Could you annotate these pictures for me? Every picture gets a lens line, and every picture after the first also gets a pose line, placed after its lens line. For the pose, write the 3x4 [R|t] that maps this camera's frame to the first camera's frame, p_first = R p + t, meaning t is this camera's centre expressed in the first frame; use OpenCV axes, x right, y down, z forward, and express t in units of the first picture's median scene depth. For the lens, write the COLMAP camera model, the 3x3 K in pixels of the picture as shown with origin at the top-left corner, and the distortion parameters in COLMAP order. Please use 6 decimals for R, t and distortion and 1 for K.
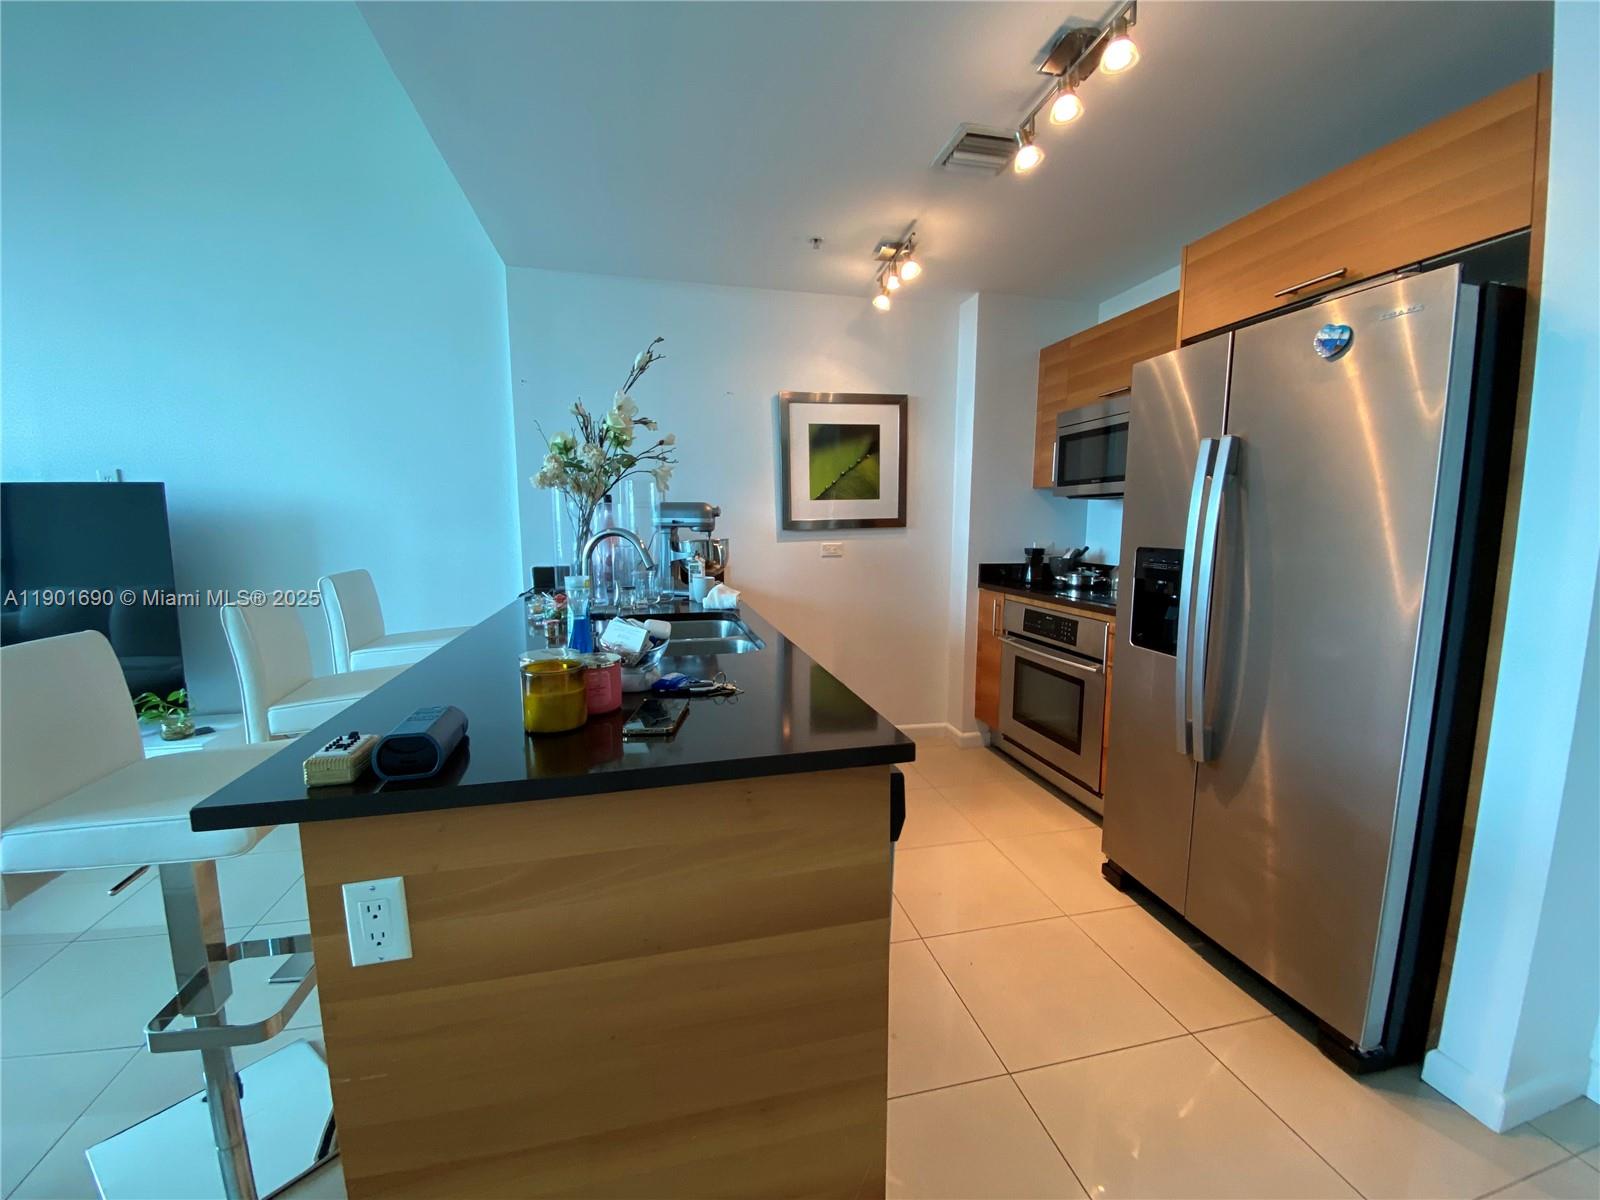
lens RADIAL K [[646.4, 0, 800.0], [0, 646.4, 600.0], [0, 0, 1]] dist [0.023288, -0.022124]
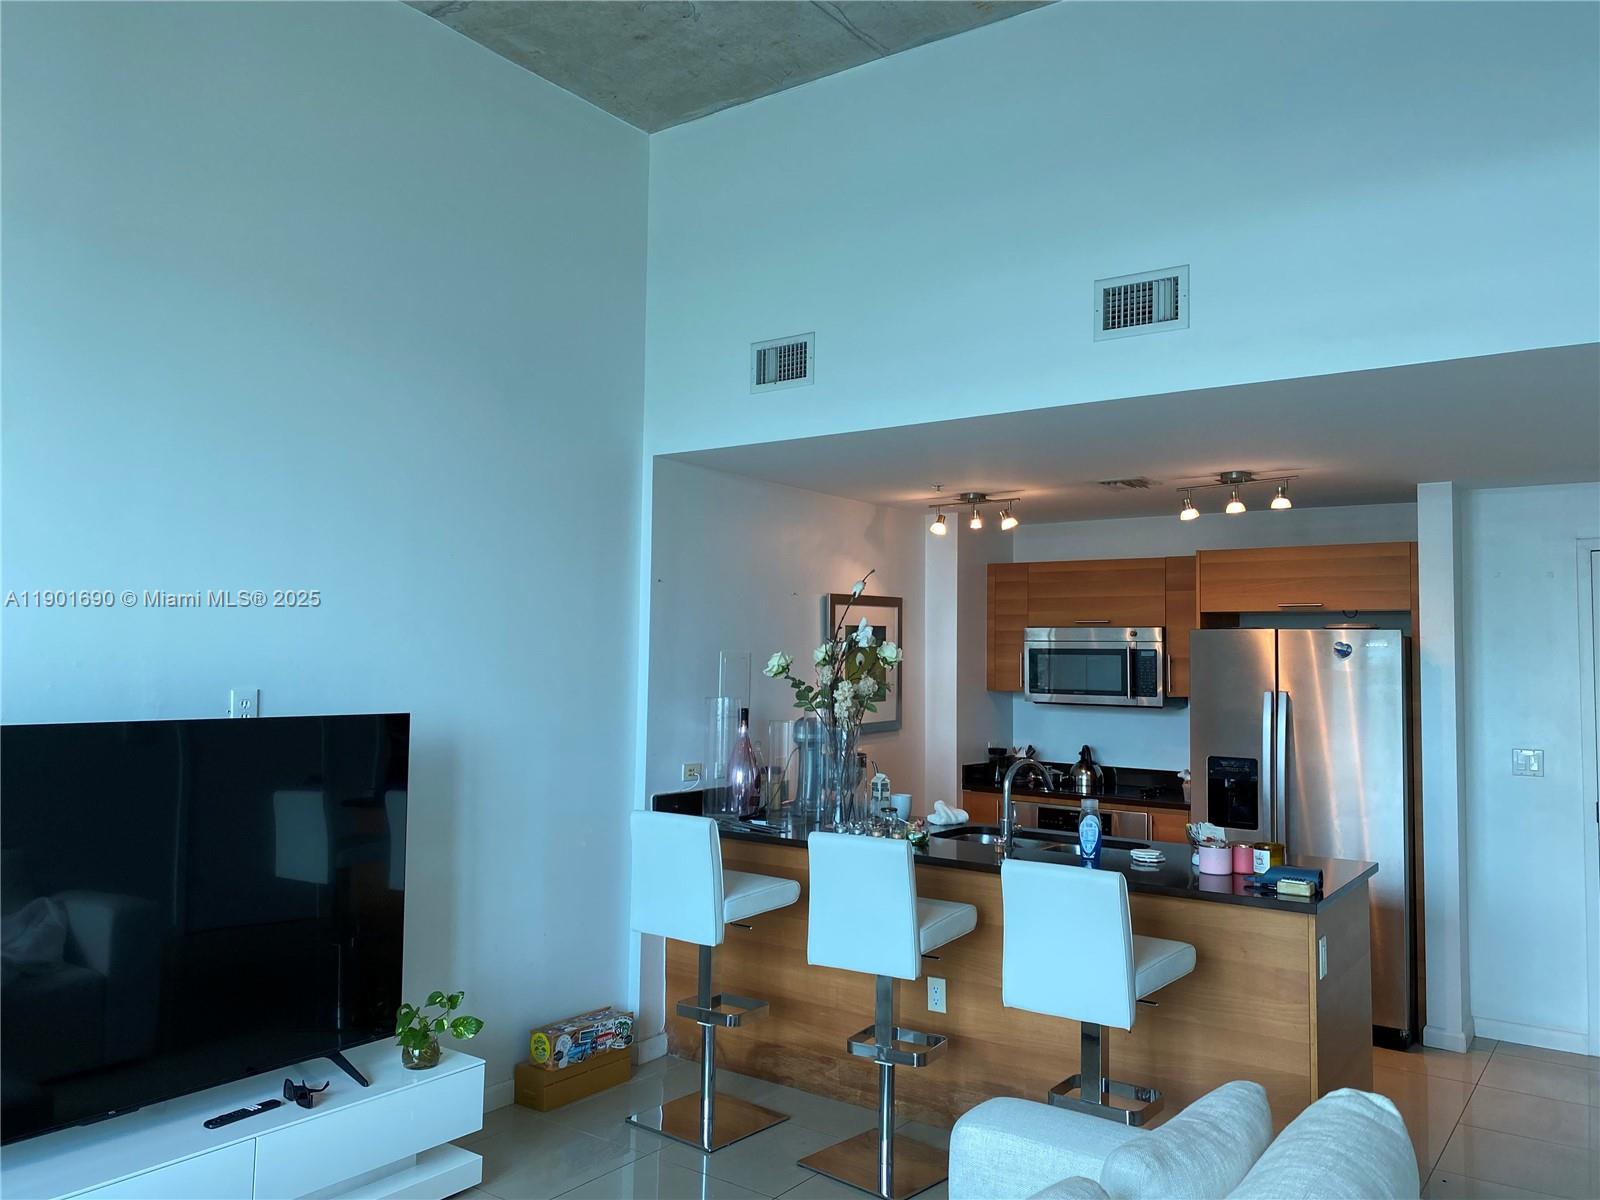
lens RADIAL K [[1224.9, 0, 787.6], [0, 1224.9, 582.4], [0, 0, 1]] dist [0.014490, 0.002567]
pose [[0.751186, 0.052776, 0.657977, -1.558187], [0.067196, 0.985506, -0.155762, -0.076295], [-0.656661, 0.161220, 0.736752, -0.354474]]
